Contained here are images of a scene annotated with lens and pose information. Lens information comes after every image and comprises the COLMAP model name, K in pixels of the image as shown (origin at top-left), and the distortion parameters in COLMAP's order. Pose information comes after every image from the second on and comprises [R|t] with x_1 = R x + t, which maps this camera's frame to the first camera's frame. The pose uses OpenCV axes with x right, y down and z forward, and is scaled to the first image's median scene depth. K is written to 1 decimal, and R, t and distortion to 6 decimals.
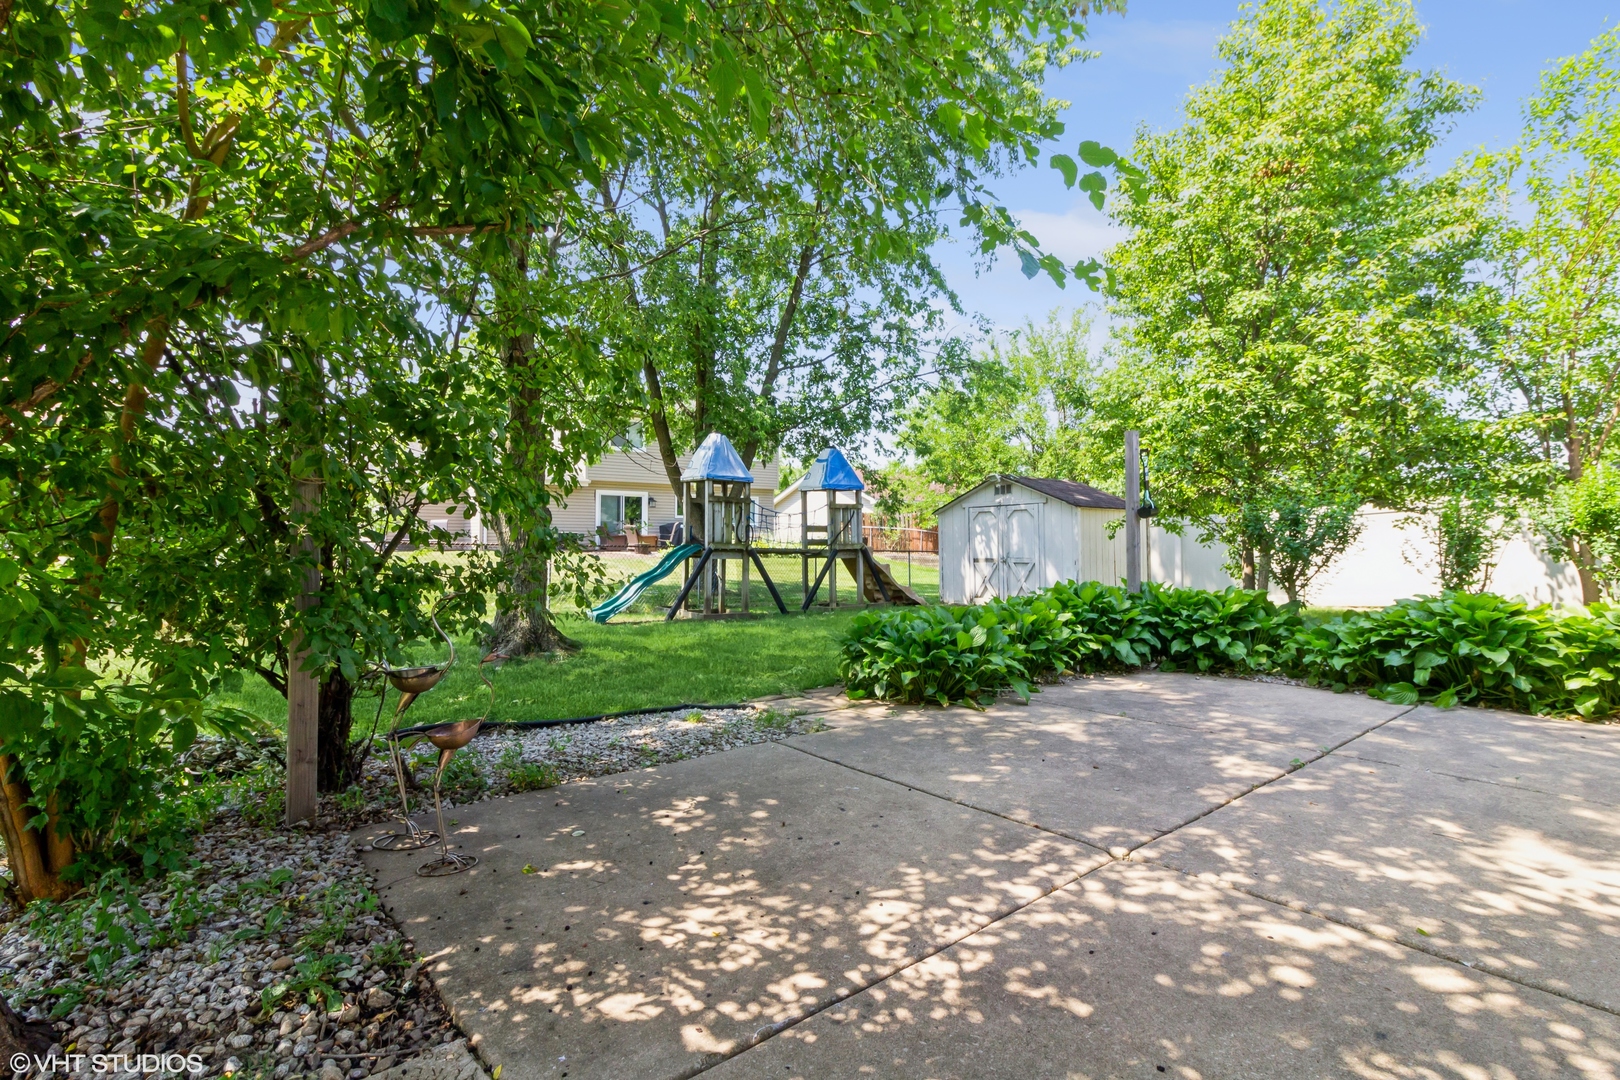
lens RADIAL K [[733.4, 0, 808.9], [0, 733.4, 512.2], [0, 0, 1]] dist [0.000351, 0.000002]
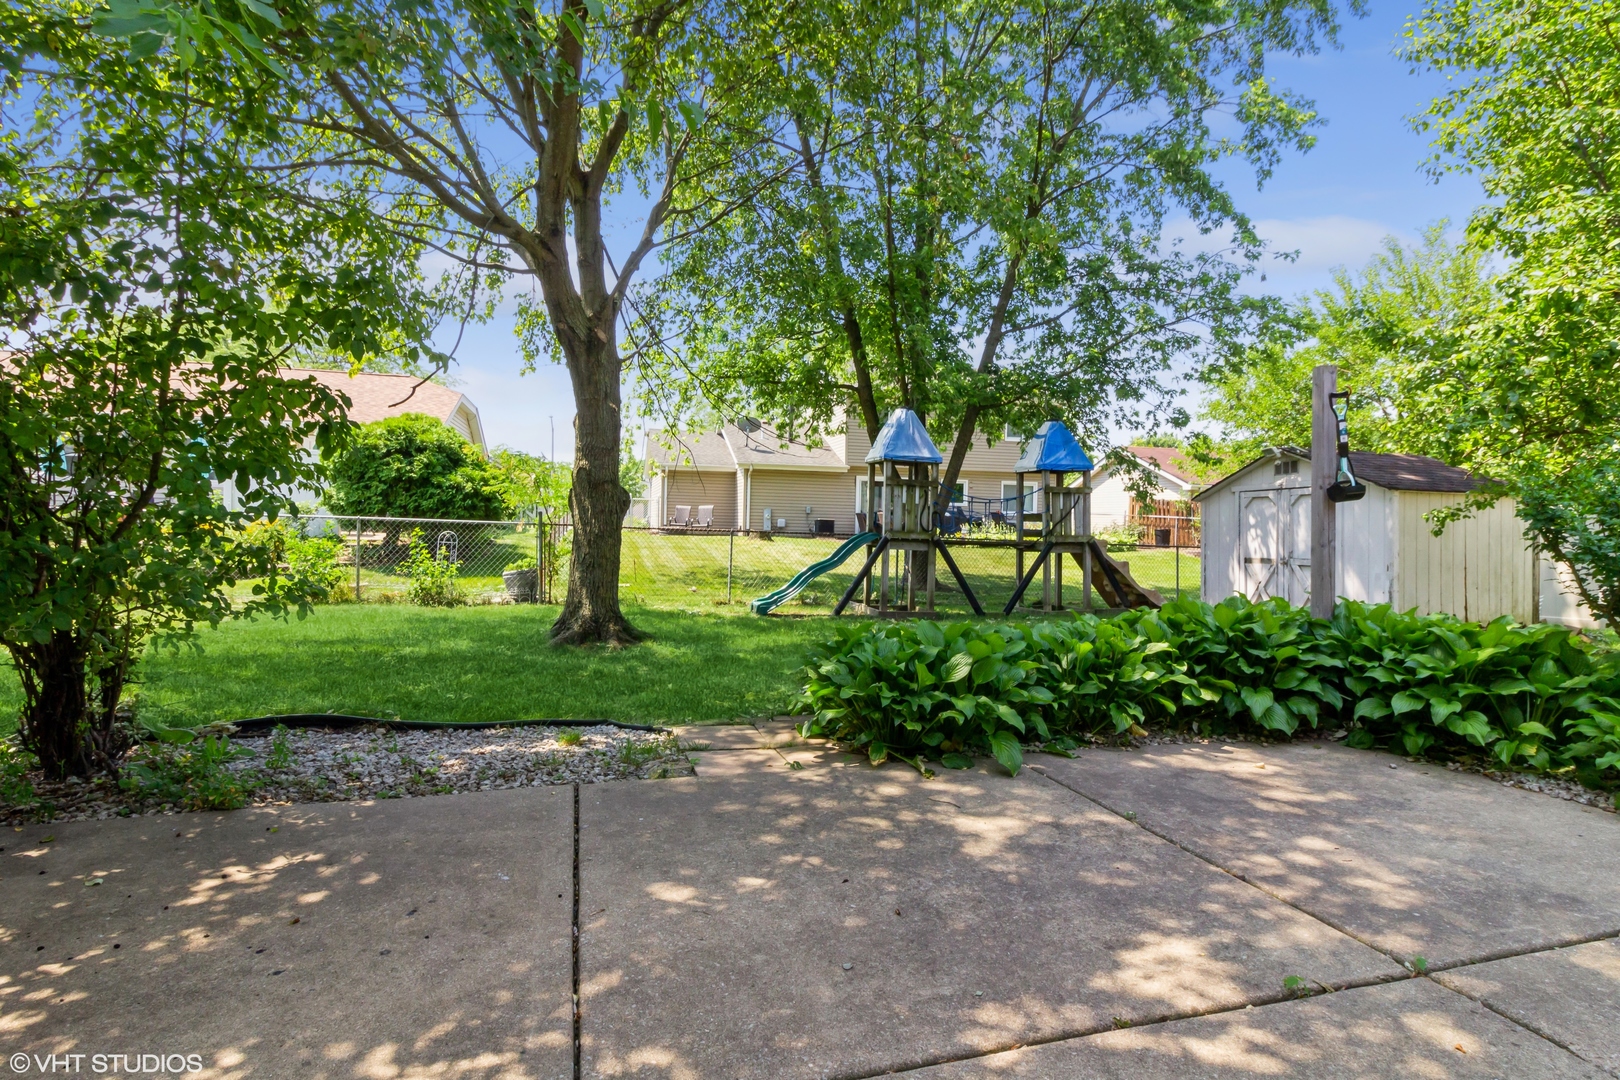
lens RADIAL K [[773.8, 0, 806.0], [0, 773.8, 510.5], [0, 0, 1]] dist [0.003172, -0.000067]
pose [[0.926004, 0.007657, -0.377437, 0.303973], [-0.002393, 0.999893, 0.014412, 0.007654], [0.377507, -0.012442, 0.925923, 0.216528]]
